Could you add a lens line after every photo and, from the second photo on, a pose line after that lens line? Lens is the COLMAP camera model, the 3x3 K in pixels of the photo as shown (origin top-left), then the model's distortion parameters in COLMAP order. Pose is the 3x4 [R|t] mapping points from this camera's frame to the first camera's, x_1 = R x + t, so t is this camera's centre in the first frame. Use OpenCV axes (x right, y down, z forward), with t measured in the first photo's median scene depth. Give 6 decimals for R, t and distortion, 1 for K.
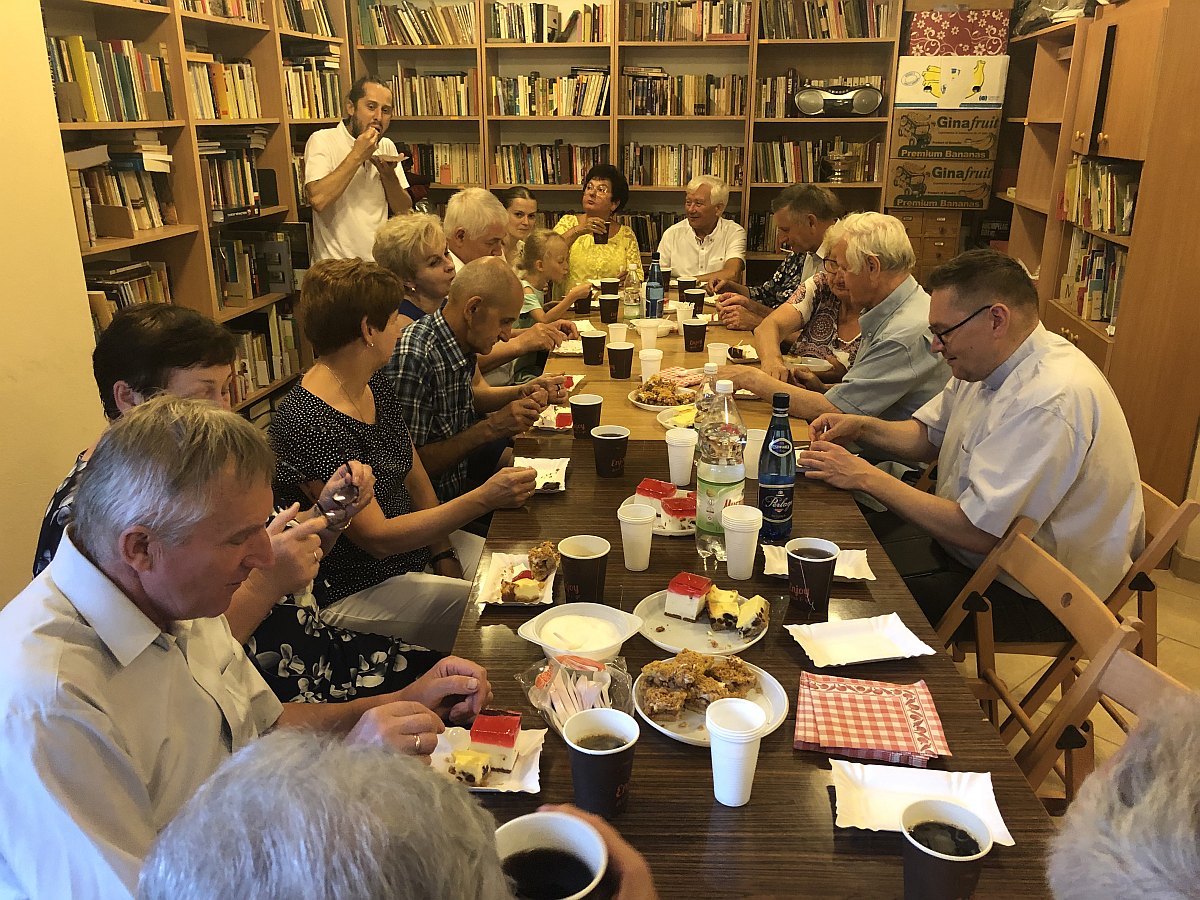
lens RADIAL K [[980.1, 0, 645.2], [0, 980.1, 452.4], [0, 0, 1]] dist [-0.043976, 0.007165]
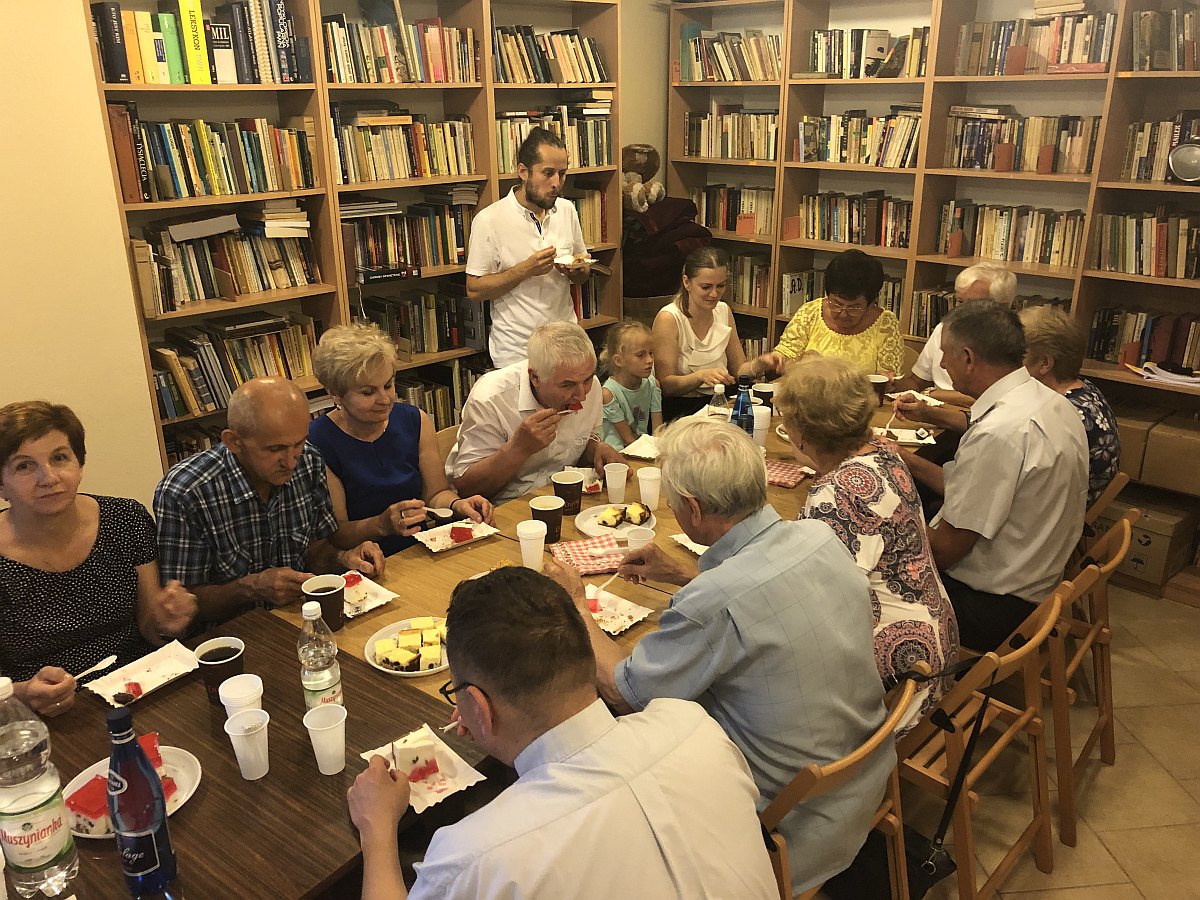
lens RADIAL K [[980.1, 0, 645.2], [0, 980.1, 452.4], [0, 0, 1]] dist [-0.043976, 0.007165]
pose [[0.776193, 0.210342, -0.594374, 0.313188], [-0.195956, 0.976504, 0.089674, -0.146949], [0.599271, 0.046867, 0.799173, 0.243099]]
